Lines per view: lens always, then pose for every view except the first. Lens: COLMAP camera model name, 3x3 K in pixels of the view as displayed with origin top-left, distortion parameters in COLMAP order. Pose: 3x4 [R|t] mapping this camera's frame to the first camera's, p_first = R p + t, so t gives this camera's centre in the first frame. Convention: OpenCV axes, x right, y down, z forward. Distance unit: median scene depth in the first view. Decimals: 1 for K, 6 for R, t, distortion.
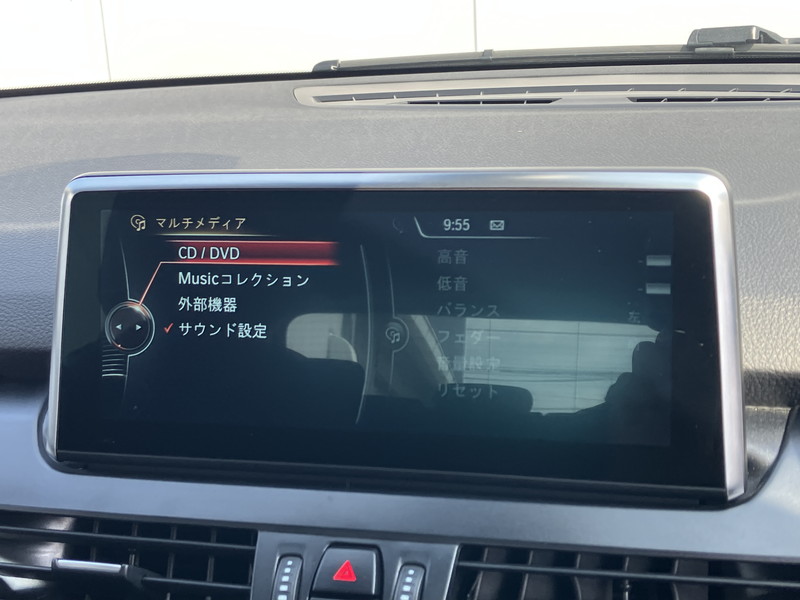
lens RADIAL K [[1101.7, 0, 400.0], [0, 1101.7, 300.0], [0, 0, 1]] dist [0.092270, -0.100299]
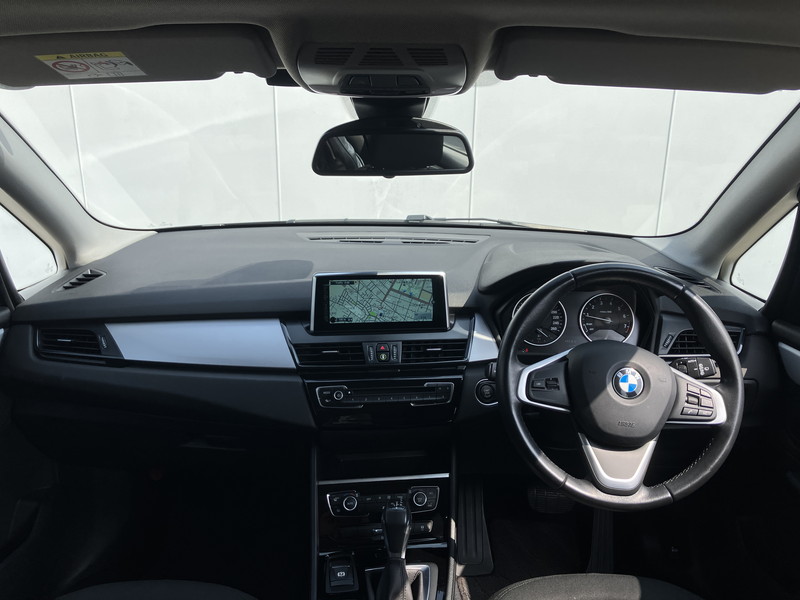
lens RADIAL K [[651.5, 0, 397.2], [0, 651.5, 281.3], [0, 0, 1]] dist [0.105493, -0.183916]
pose [[0.938077, -0.031560, 0.344987, -0.928384], [0.038130, 0.999197, -0.012273, -0.028828], [-0.344322, 0.024667, 0.938527, -1.737138]]
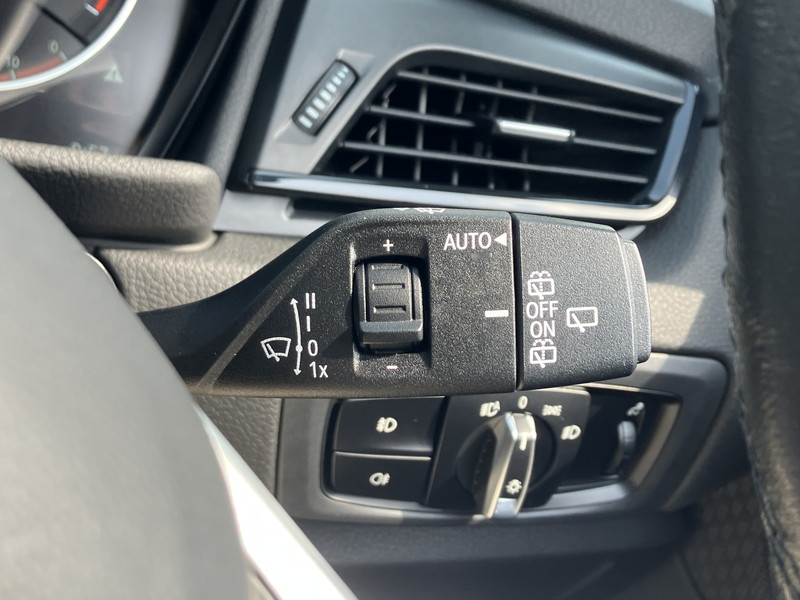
lens RADIAL K [[1005.3, 0, 381.0], [0, 1005.3, 318.3], [0, 0, 1]] dist [0.137999, -0.497670]
pose [[0.717668, -0.062652, 0.693561, 0.645419], [-0.112635, 0.972388, 0.204390, 0.237186], [-0.687216, -0.224803, 0.690795, -0.036496]]
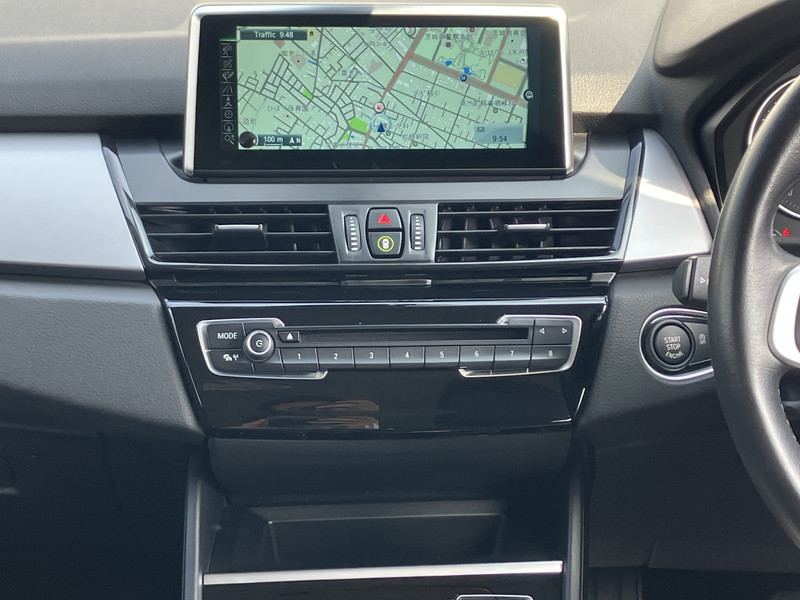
lens RADIAL K [[1503.8, 0, 400.0], [0, 1503.8, 300.0], [0, 0, 1]] dist [0.185177, -0.137642]
pose [[0.947201, -0.056239, 0.315670, -0.751804], [0.025966, 0.994719, 0.099302, 0.111497], [-0.319588, -0.085862, 0.943659, -1.300476]]
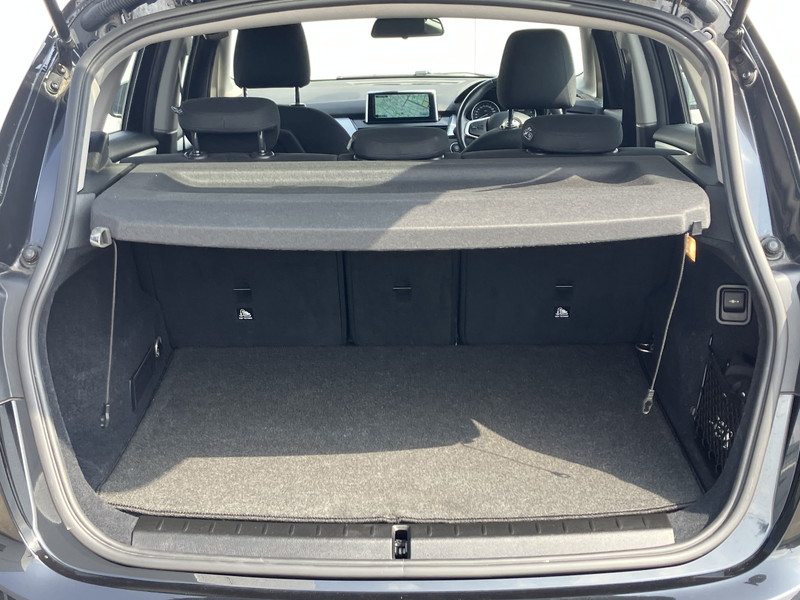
lens RADIAL K [[1209.5, 0, 391.9], [0, 1209.5, 304.5], [0, 0, 1]] dist [0.241924, -0.090617]
pose [[0.939743, -0.060966, 0.336401, -3.602685], [0.065444, 0.997854, -0.001976, 1.677581], [-0.335559, 0.023872, 0.941717, -8.519435]]
